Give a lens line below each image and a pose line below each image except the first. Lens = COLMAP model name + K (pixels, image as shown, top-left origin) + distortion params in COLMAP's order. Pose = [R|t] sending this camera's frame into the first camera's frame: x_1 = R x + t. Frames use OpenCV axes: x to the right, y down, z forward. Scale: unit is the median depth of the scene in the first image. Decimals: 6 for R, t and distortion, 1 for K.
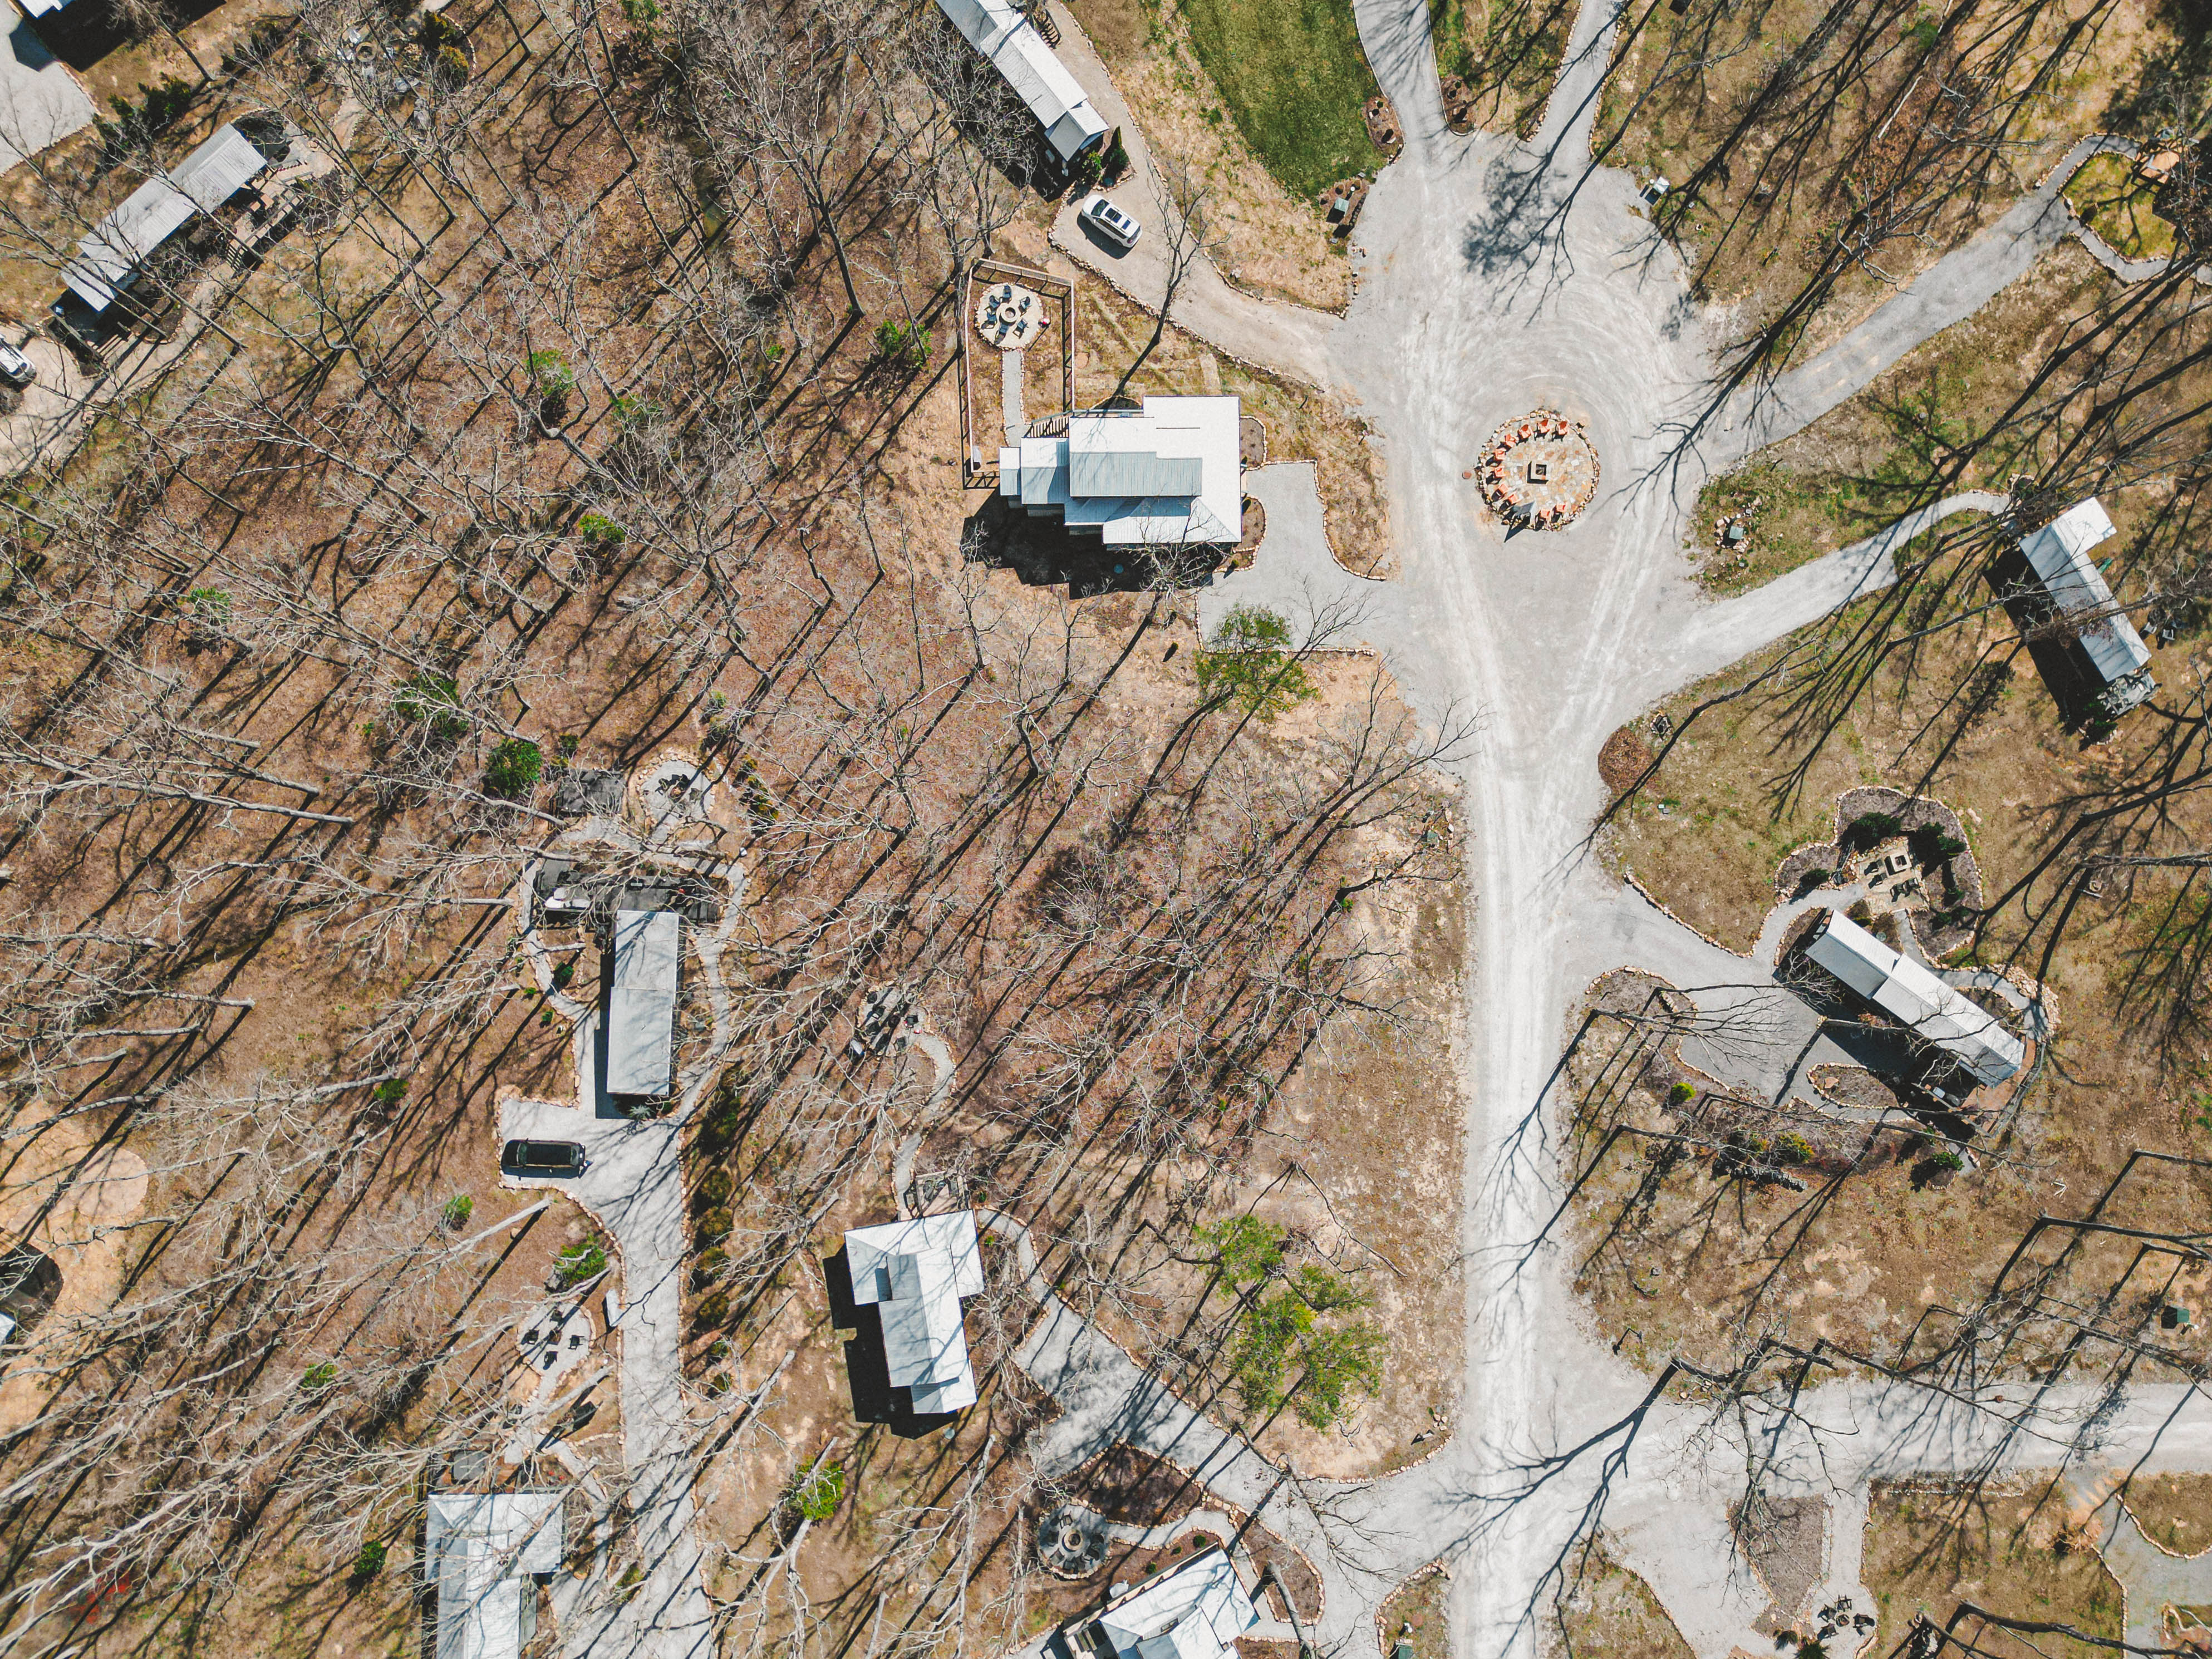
lens RADIAL K [[1518.3, 0, 1106.0], [0, 1518.3, 829.5], [0, 0, 1]] dist [0.053257, -0.039855]
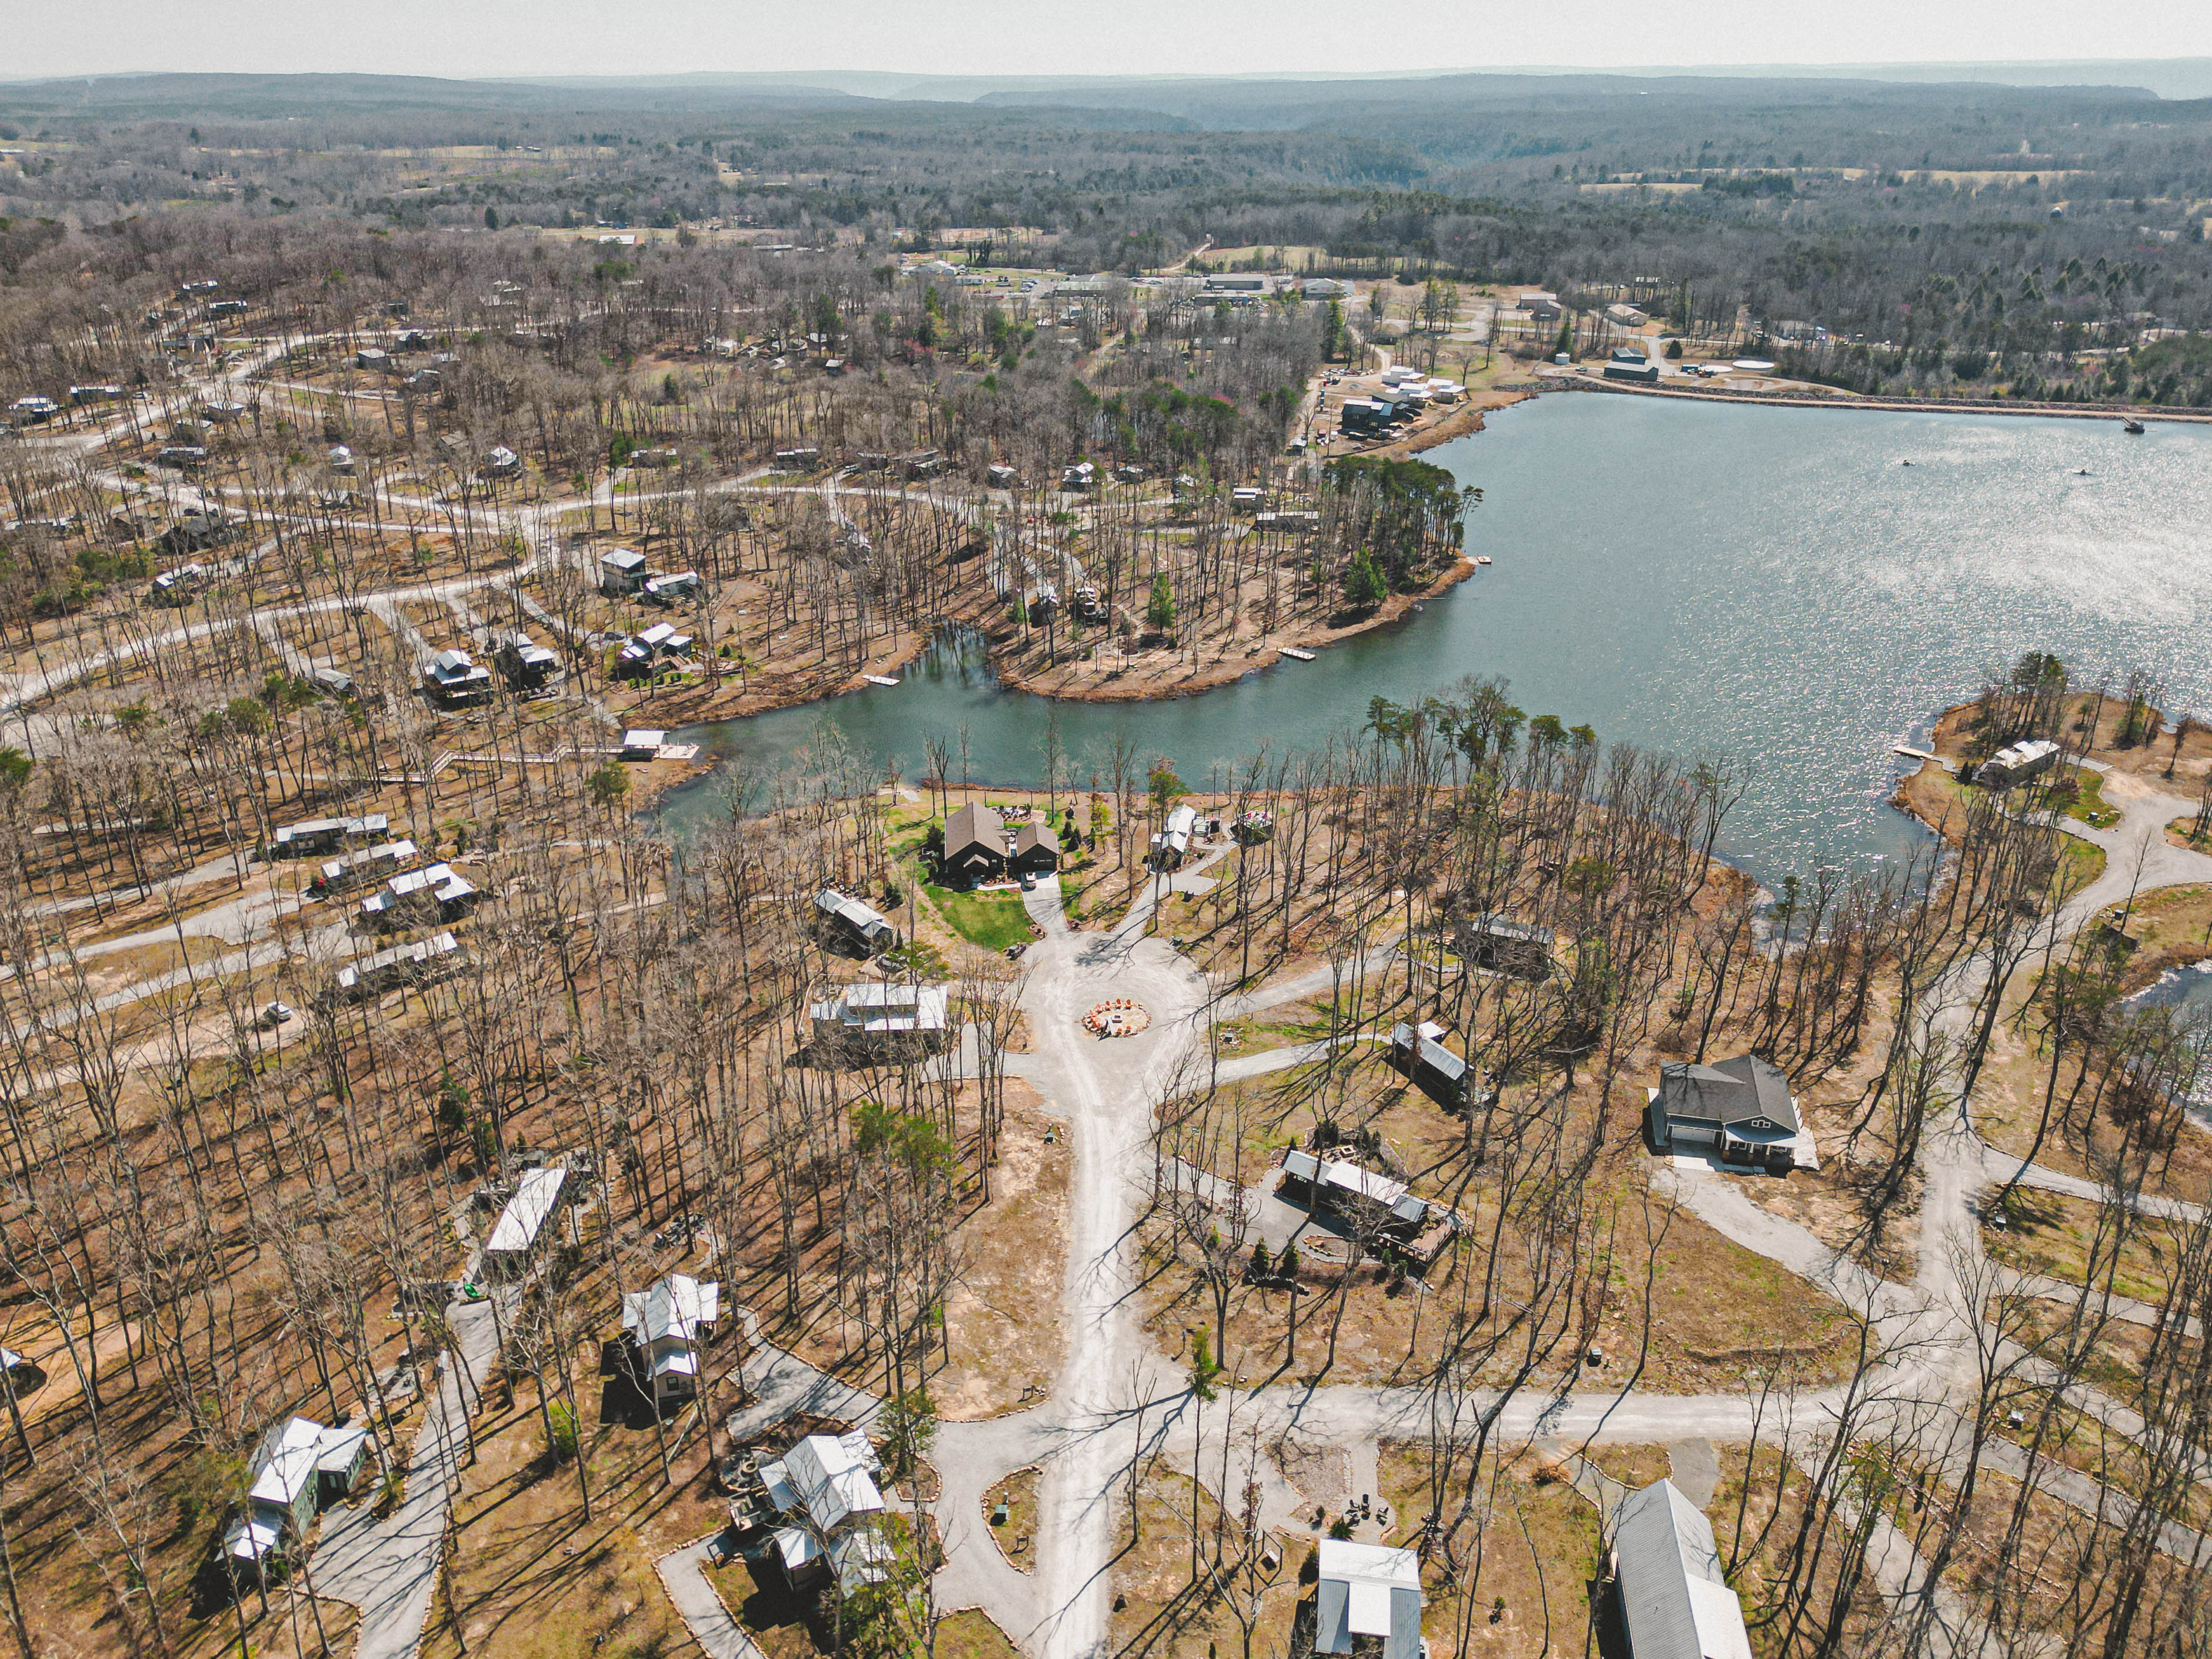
lens RADIAL K [[1518.4, 0, 1106.0], [0, 1518.4, 829.5], [0, 0, 1]] dist [0.053257, -0.039855]
pose [[0.999074, -0.040202, 0.015332, 0.263535], [0.033531, 0.504197, -0.862938, 1.240647], [0.026962, 0.862653, 0.505078, -0.094162]]
